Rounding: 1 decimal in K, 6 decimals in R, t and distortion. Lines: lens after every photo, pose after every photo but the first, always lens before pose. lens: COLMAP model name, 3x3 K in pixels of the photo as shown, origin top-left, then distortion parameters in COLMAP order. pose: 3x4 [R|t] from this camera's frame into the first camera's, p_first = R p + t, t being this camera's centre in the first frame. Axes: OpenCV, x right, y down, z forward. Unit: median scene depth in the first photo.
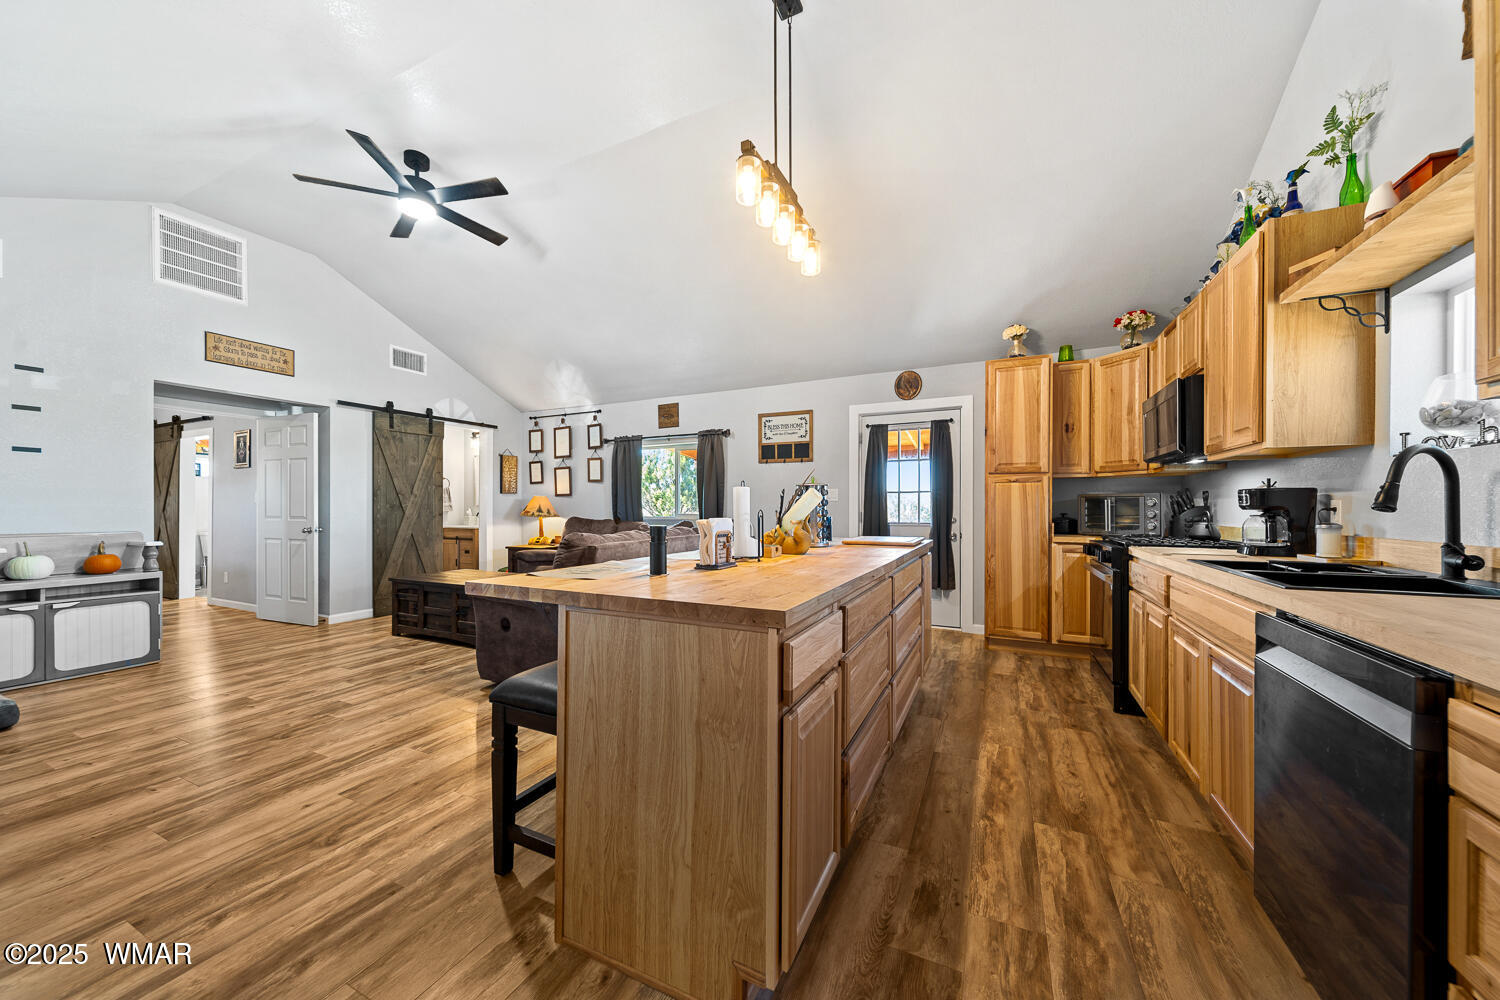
lens RADIAL K [[529.1, 0, 740.5], [0, 529.1, 507.4], [0, 0, 1]] dist [0.012659, -0.002557]
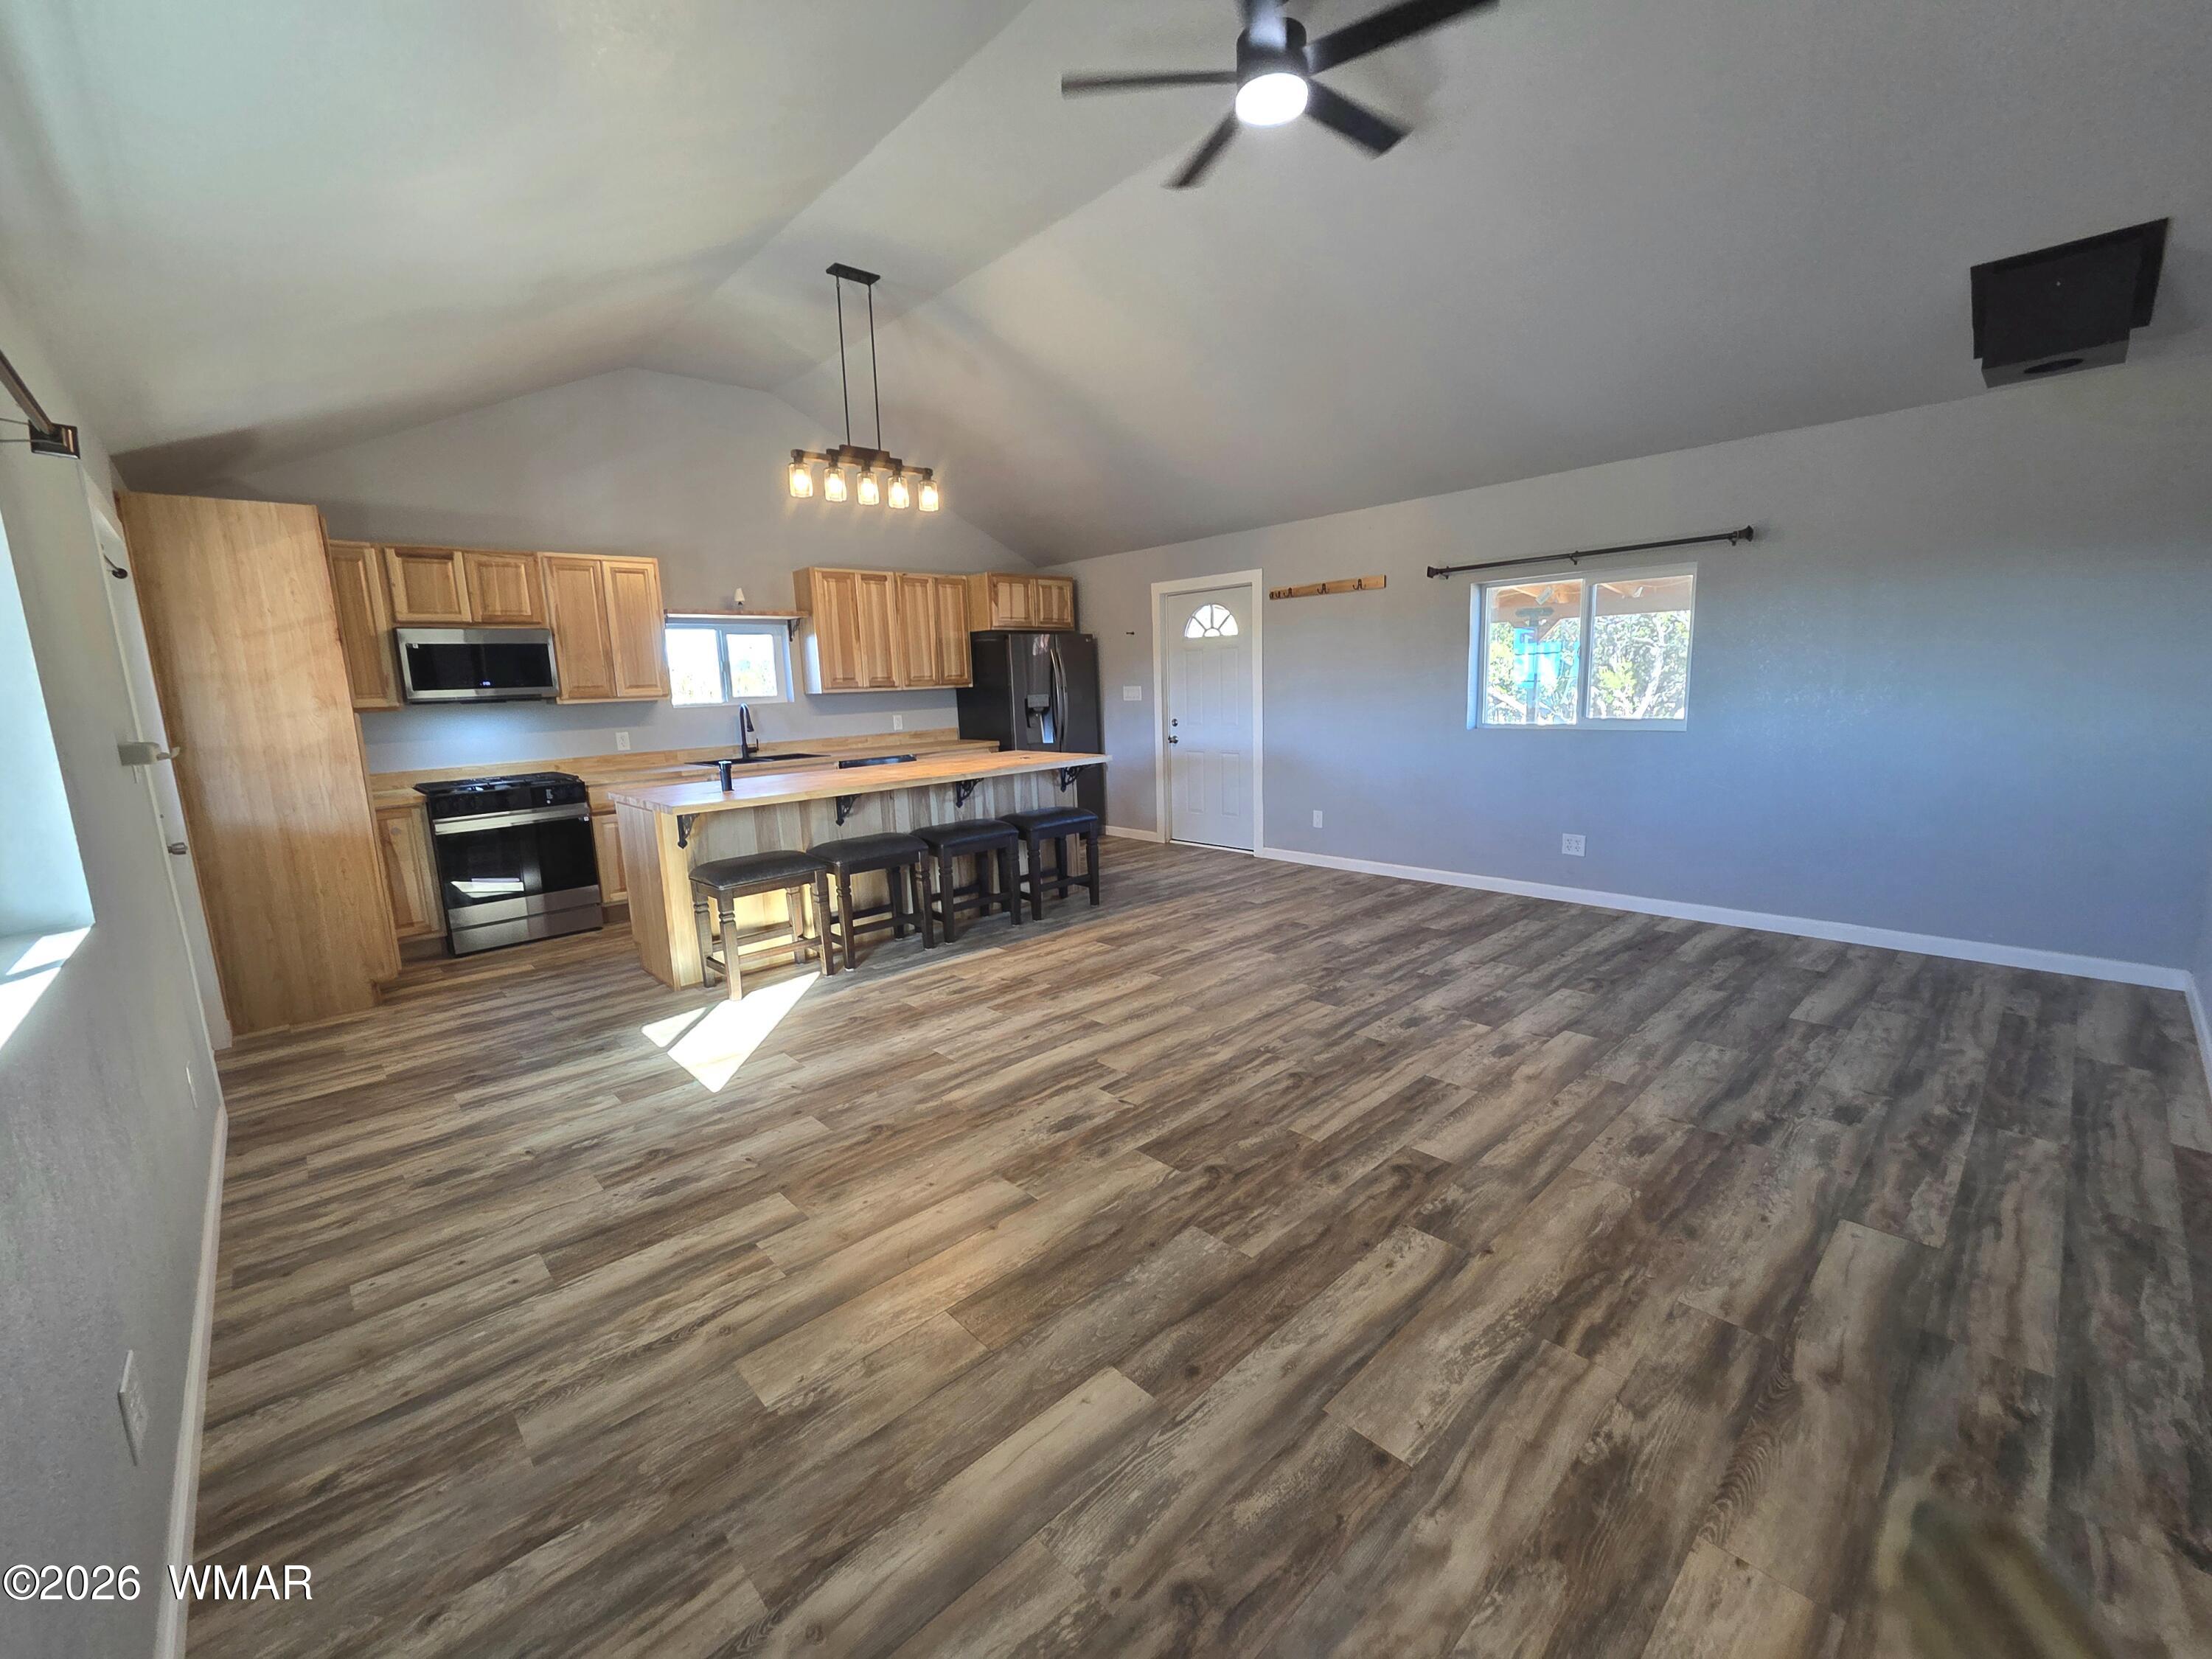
lens RADIAL K [[908.1, 0, 1106.0], [0, 908.1, 829.5], [0, 0, 1]] dist [-0.000354, -0.000110]
pose [[-0.932670, -0.021389, 0.360095, -0.881684], [0.040445, 0.985746, 0.163309, -0.080222], [-0.358455, 0.166877, -0.918511, 2.146761]]
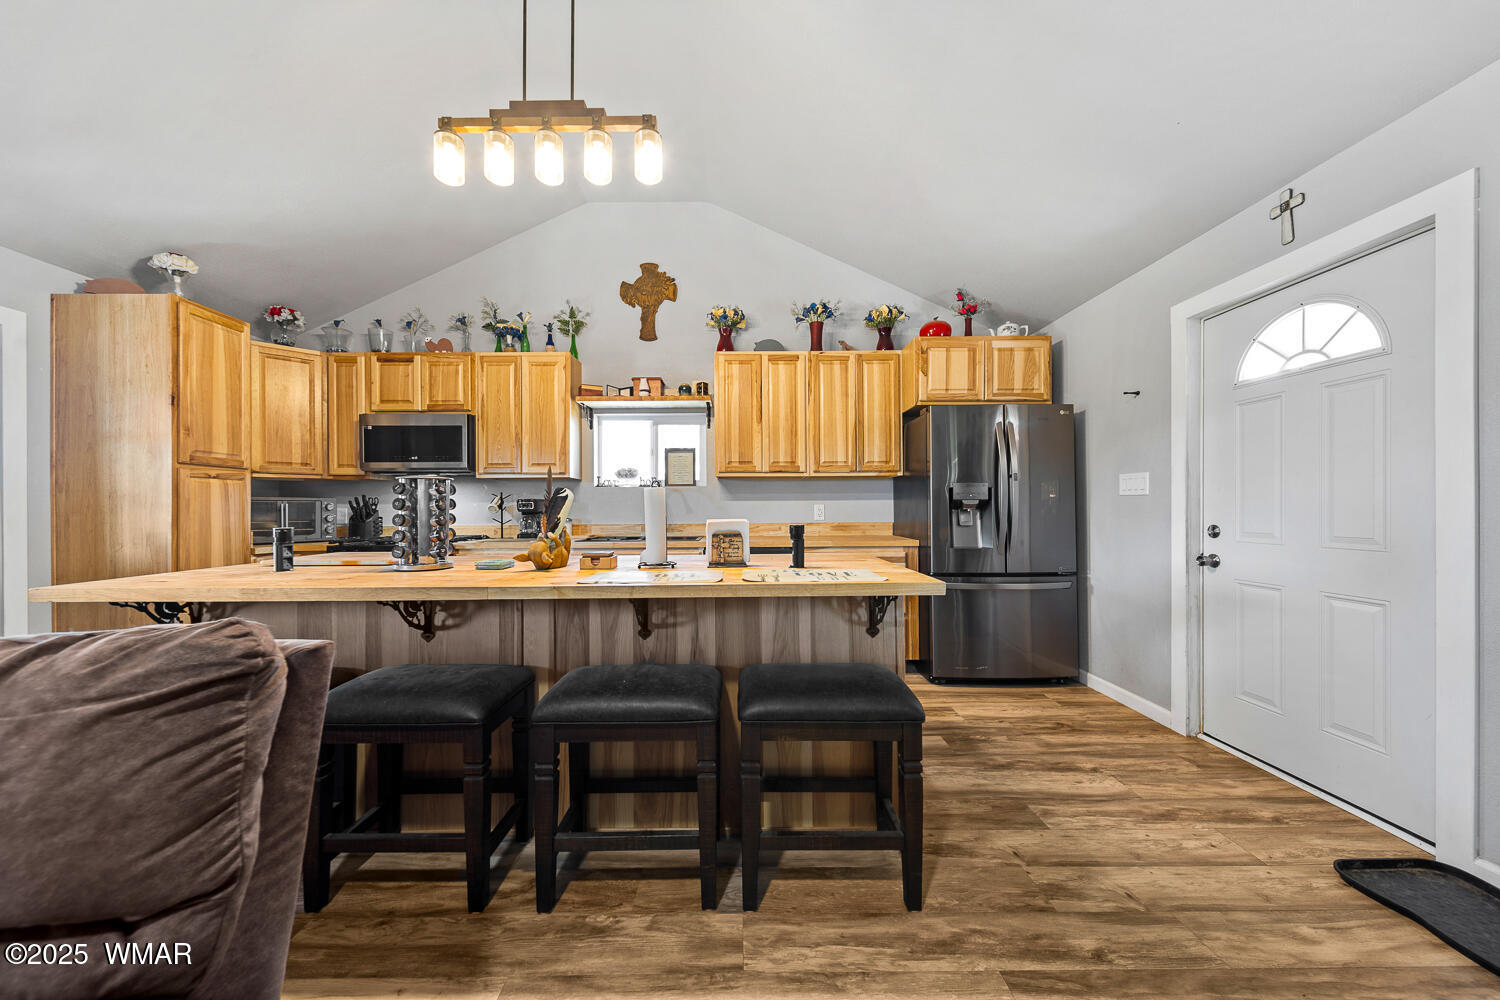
lens RADIAL K [[529.1, 0, 740.5], [0, 529.1, 507.4], [0, 0, 1]] dist [0.012659, -0.002557]
pose [[-0.441353, 0.005665, 0.897316, -0.598270], [0.007463, 0.999969, -0.002642, 0.000029], [-0.897302, 0.005531, -0.441382, 0.859347]]
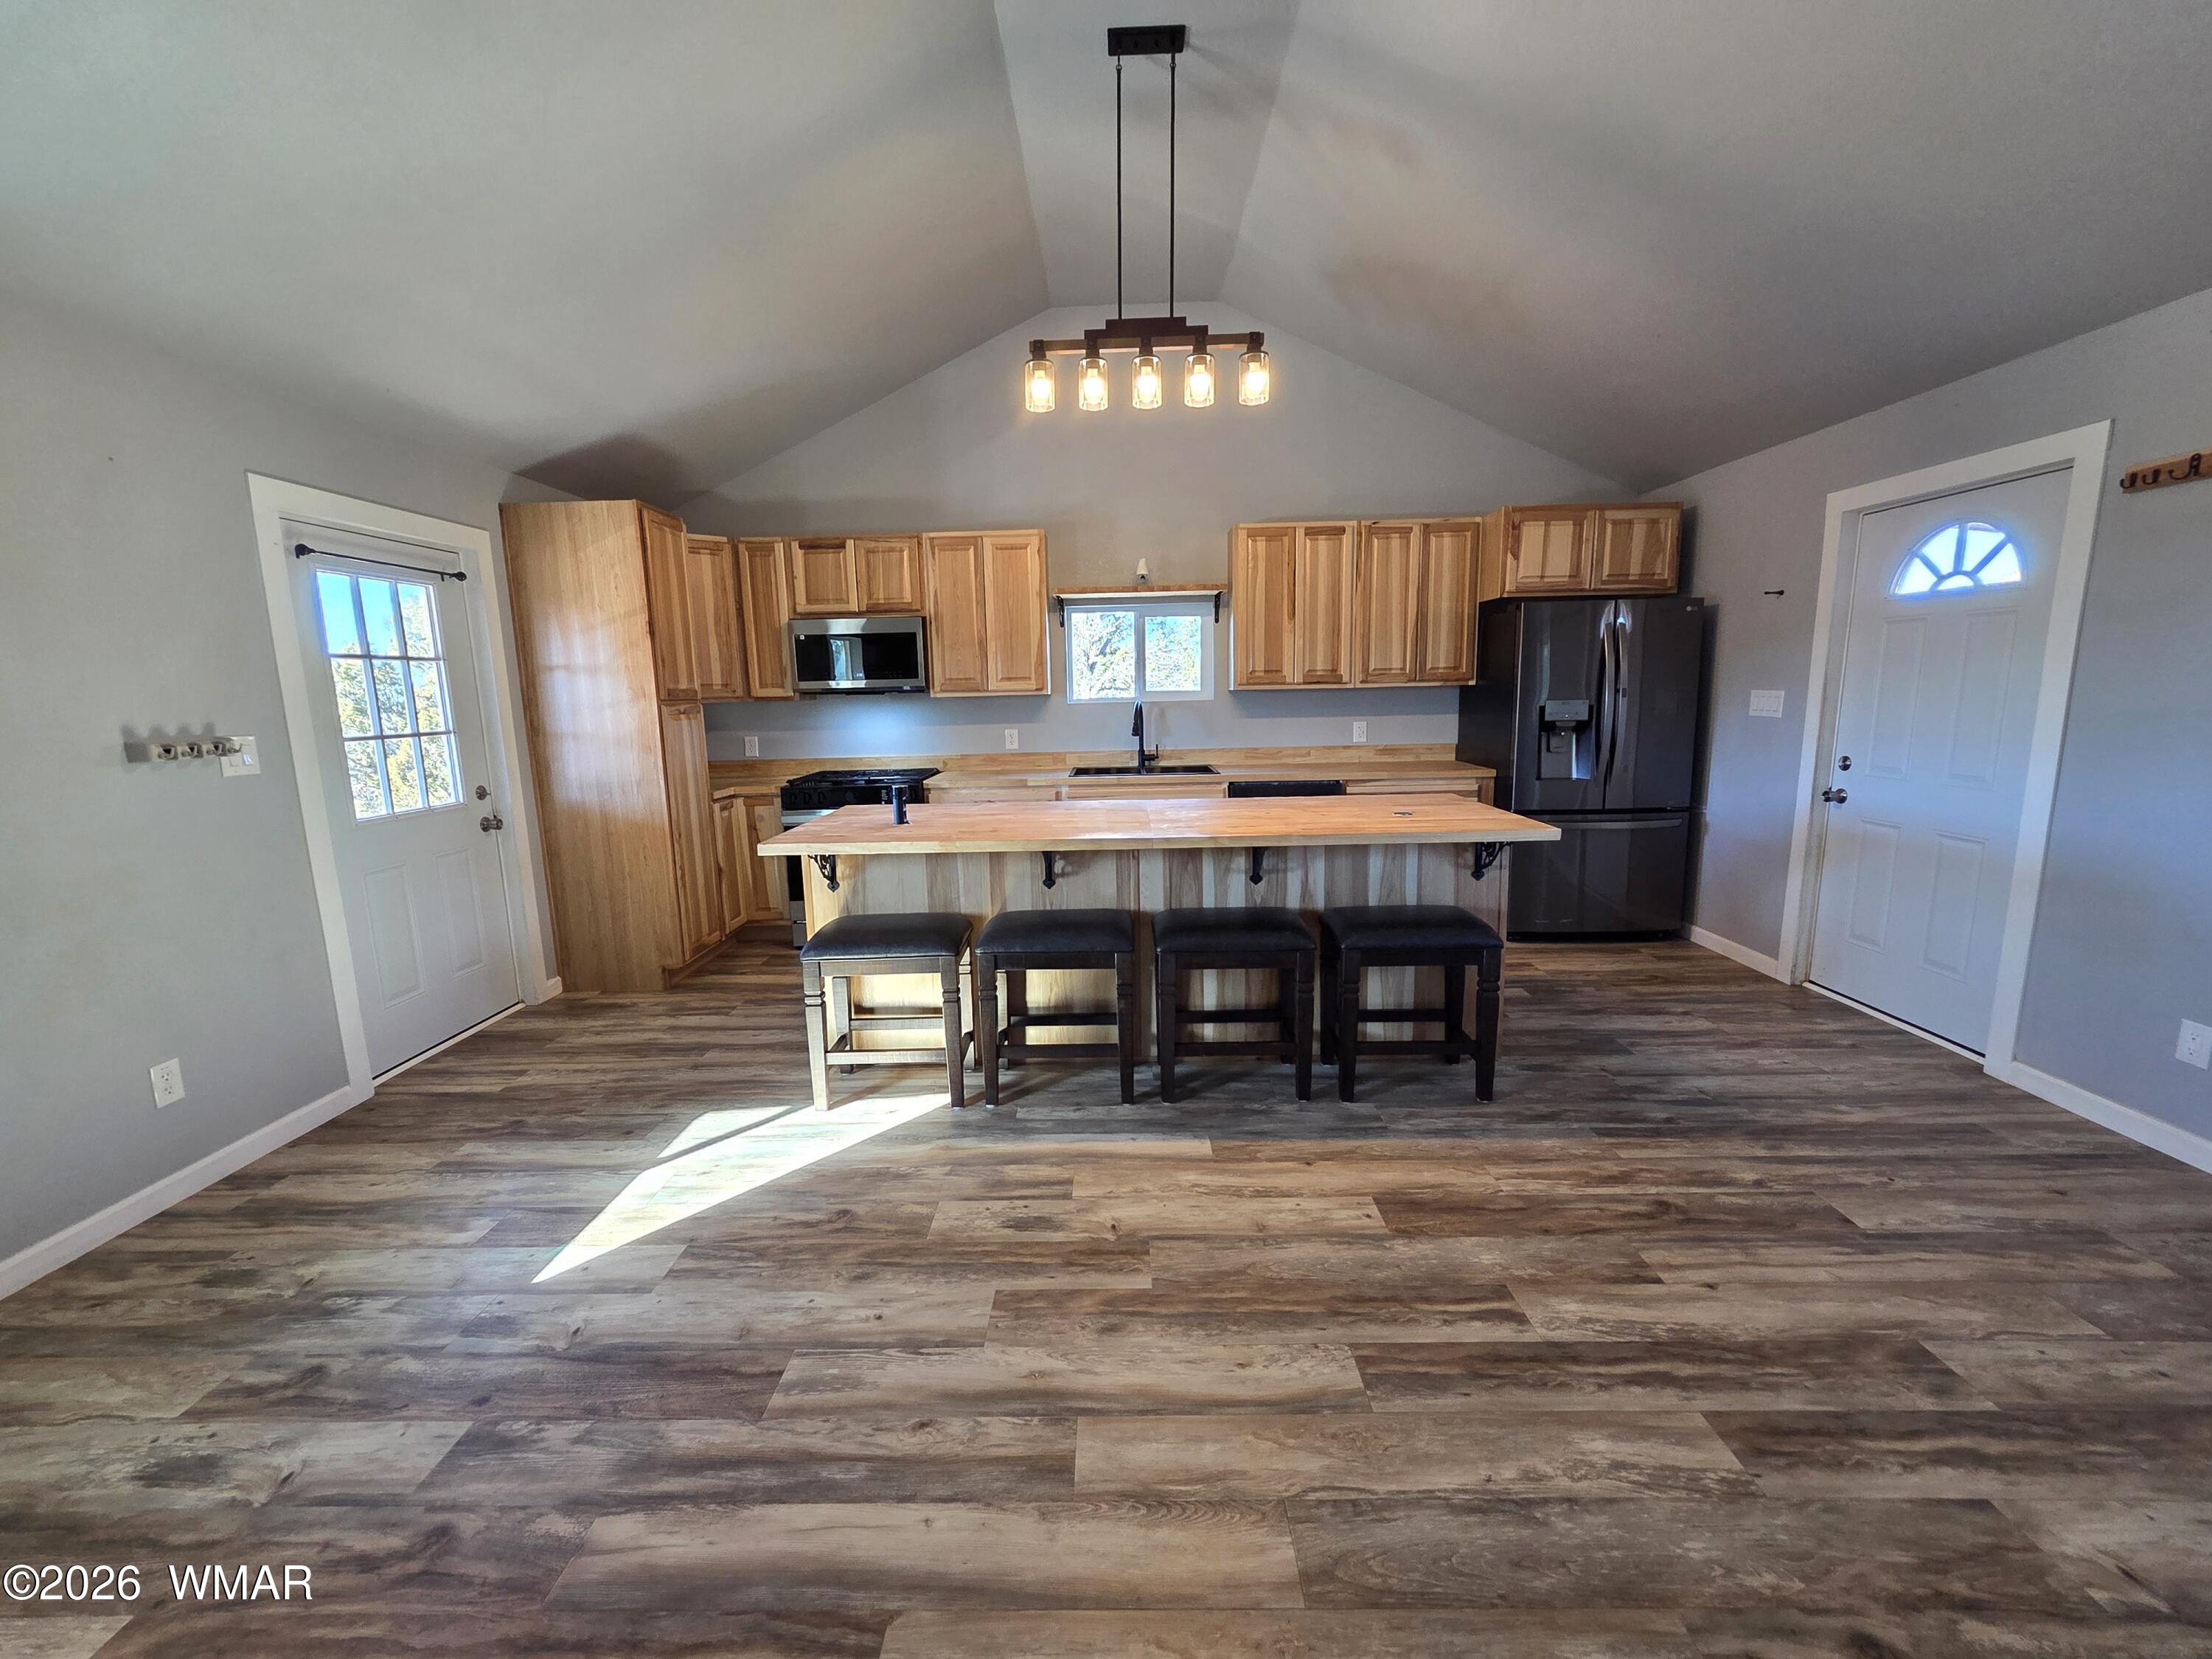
lens RADIAL K [[910.5, 0, 1100.1], [0, 910.5, 832.8], [0, 0, 1]] dist [0.000125, -0.000172]
pose [[-0.419898, -0.132702, 0.897817, -0.882592], [0.024110, 0.987272, 0.157200, -0.084871], [-0.907251, 0.087654, -0.411354, 1.285518]]
